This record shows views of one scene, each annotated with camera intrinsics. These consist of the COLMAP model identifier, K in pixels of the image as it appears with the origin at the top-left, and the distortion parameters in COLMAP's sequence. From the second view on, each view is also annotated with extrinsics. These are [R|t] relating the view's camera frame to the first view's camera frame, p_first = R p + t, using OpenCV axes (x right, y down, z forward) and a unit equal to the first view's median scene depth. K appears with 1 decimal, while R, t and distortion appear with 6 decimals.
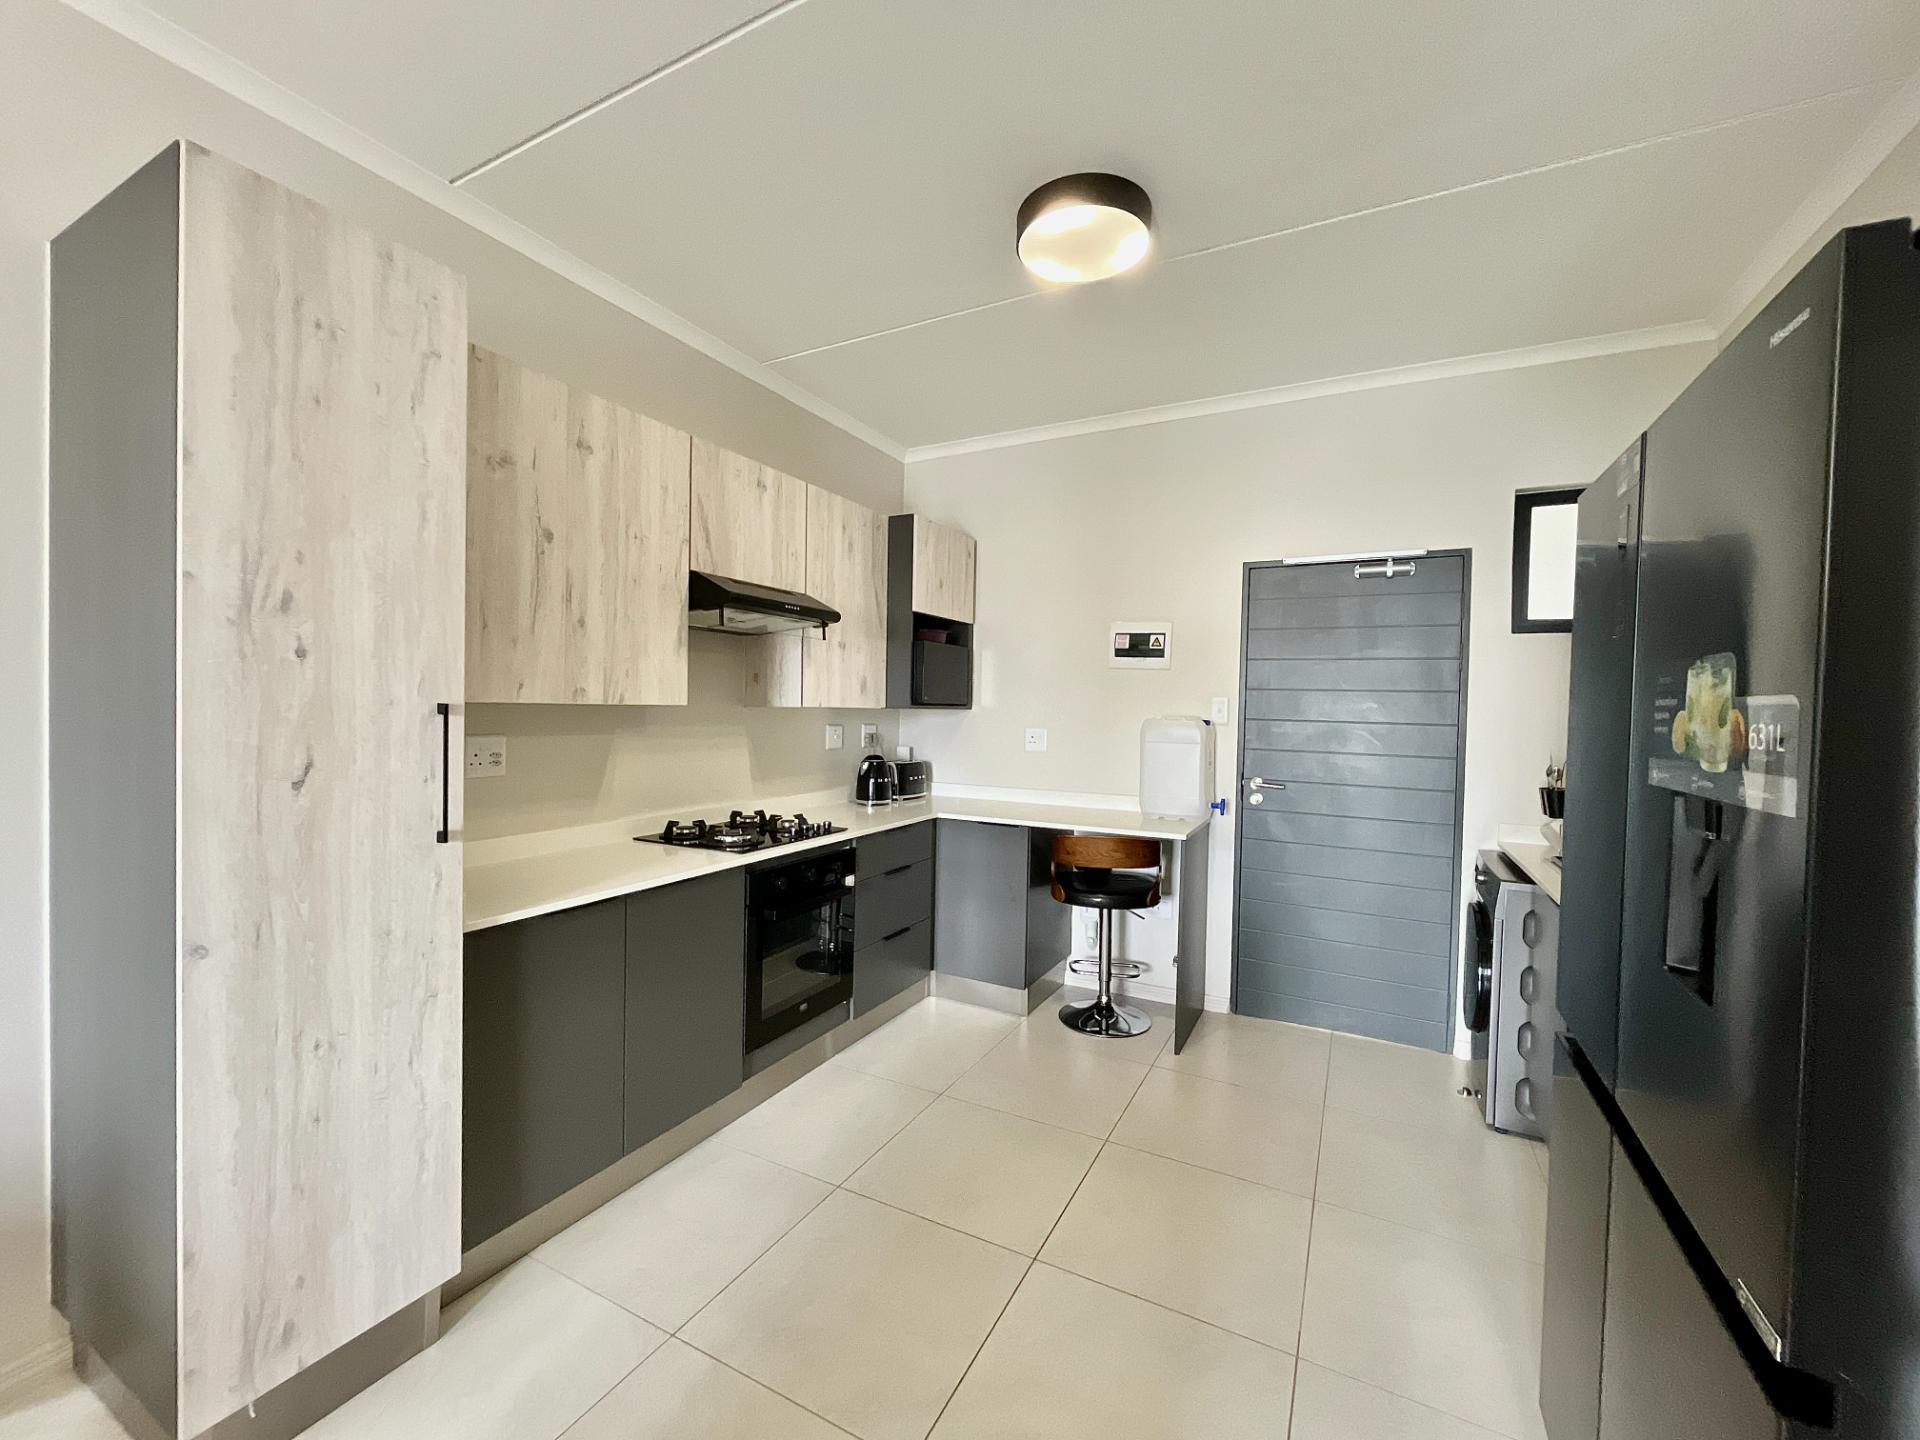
lens RADIAL K [[774.3, 0, 955.5], [0, 774.3, 722.5], [0, 0, 1]] dist [-0.004305, 0.000854]
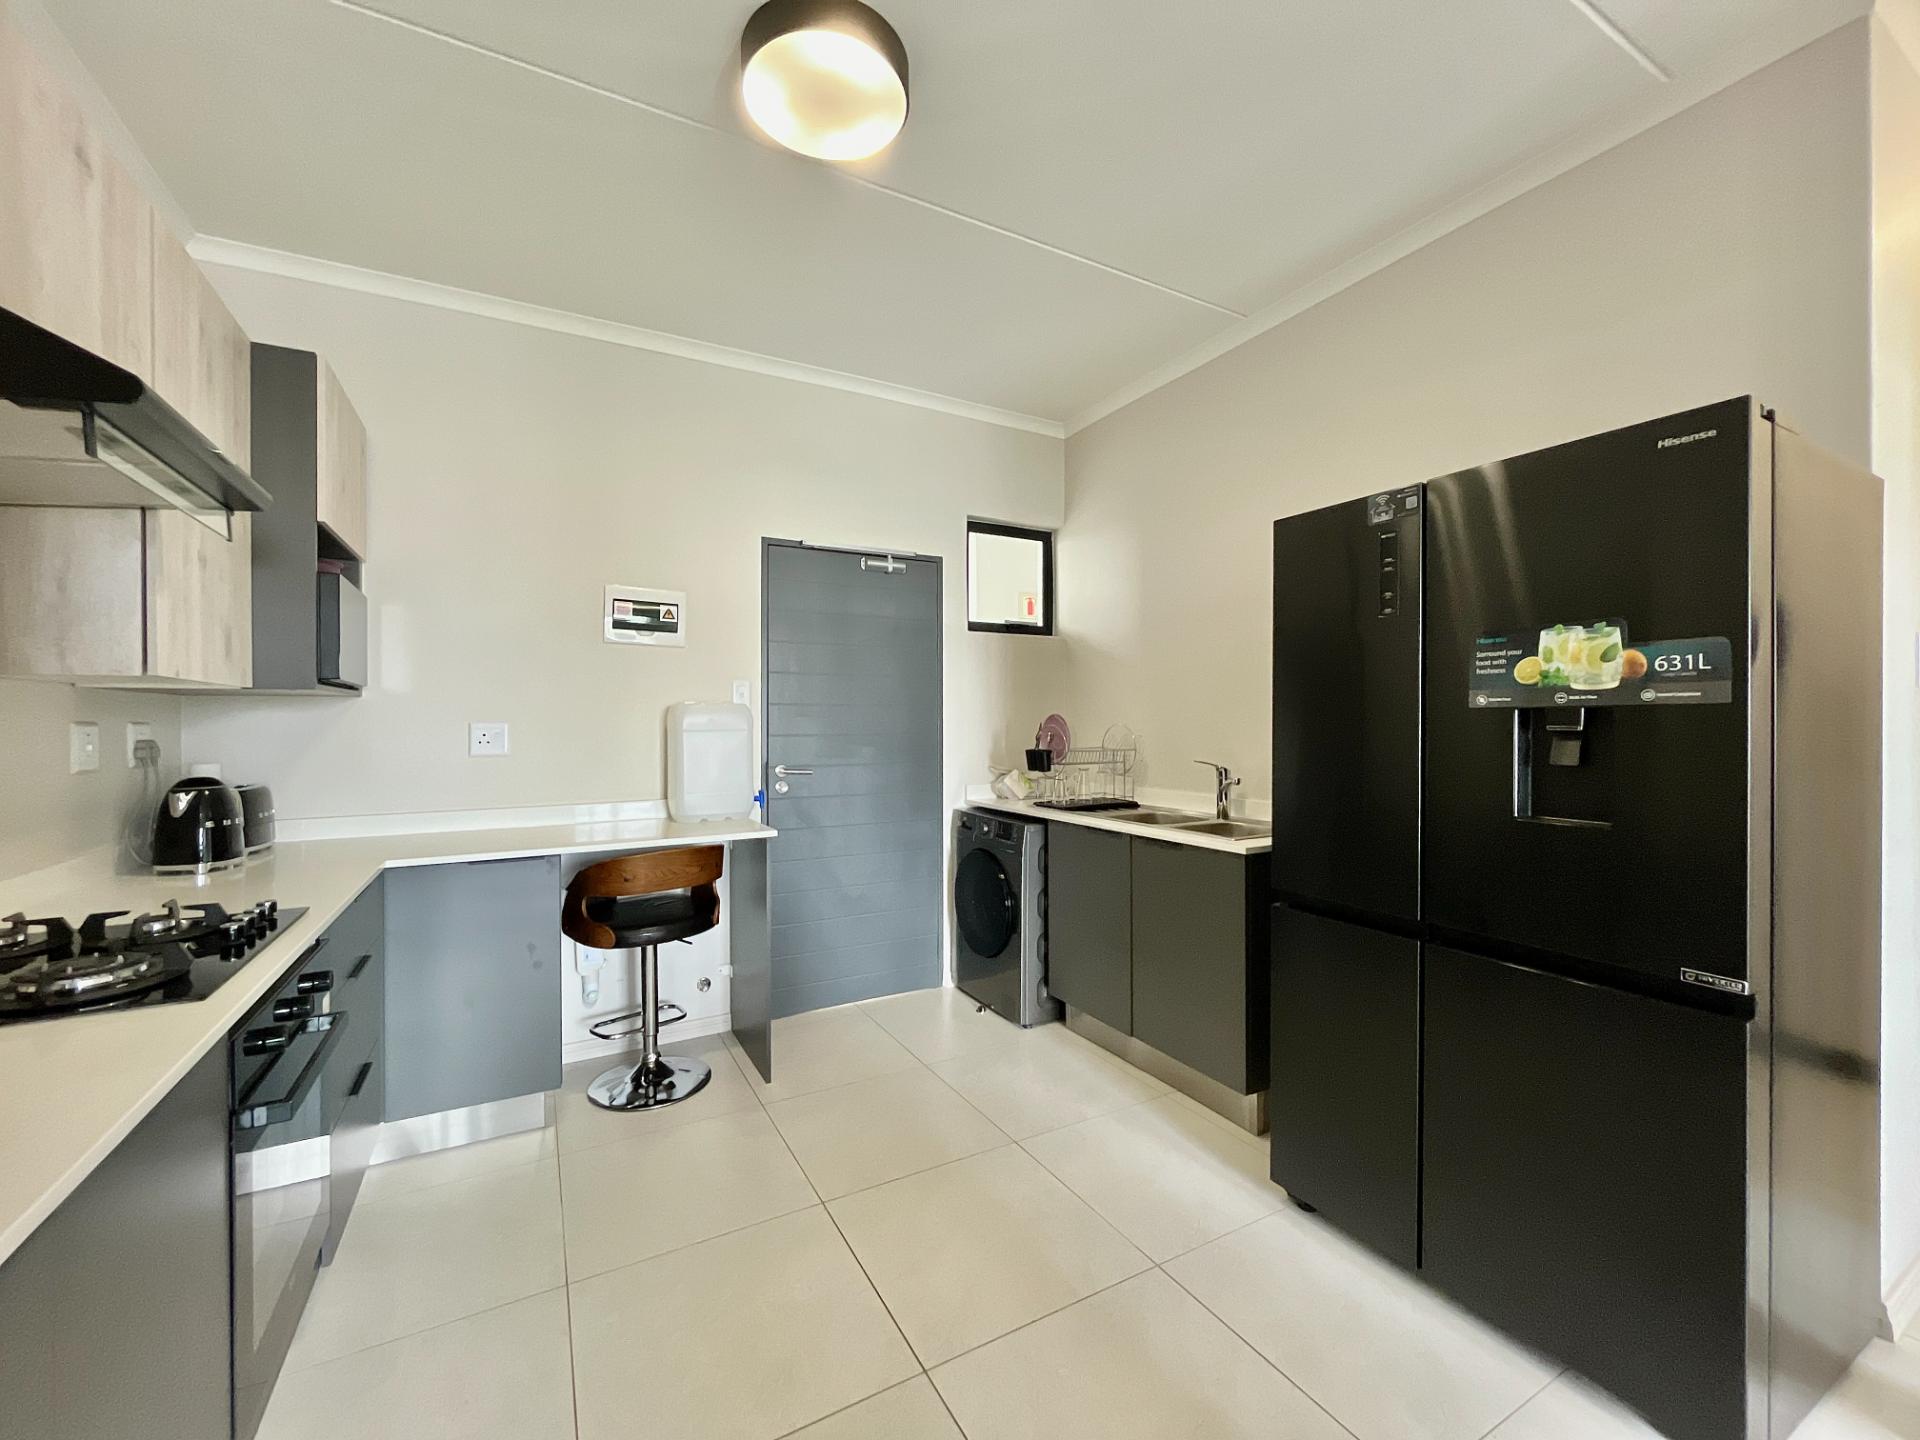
lens RADIAL K [[774.3, 0, 955.2], [0, 774.3, 719.7], [0, 0, 1]] dist [-0.004305, 0.000854]
pose [[0.549869, -0.020981, 0.834987, -0.289785], [0.032952, 0.999451, 0.003414, 0.019209], [-0.834601, 0.025637, 0.550258, 0.298691]]
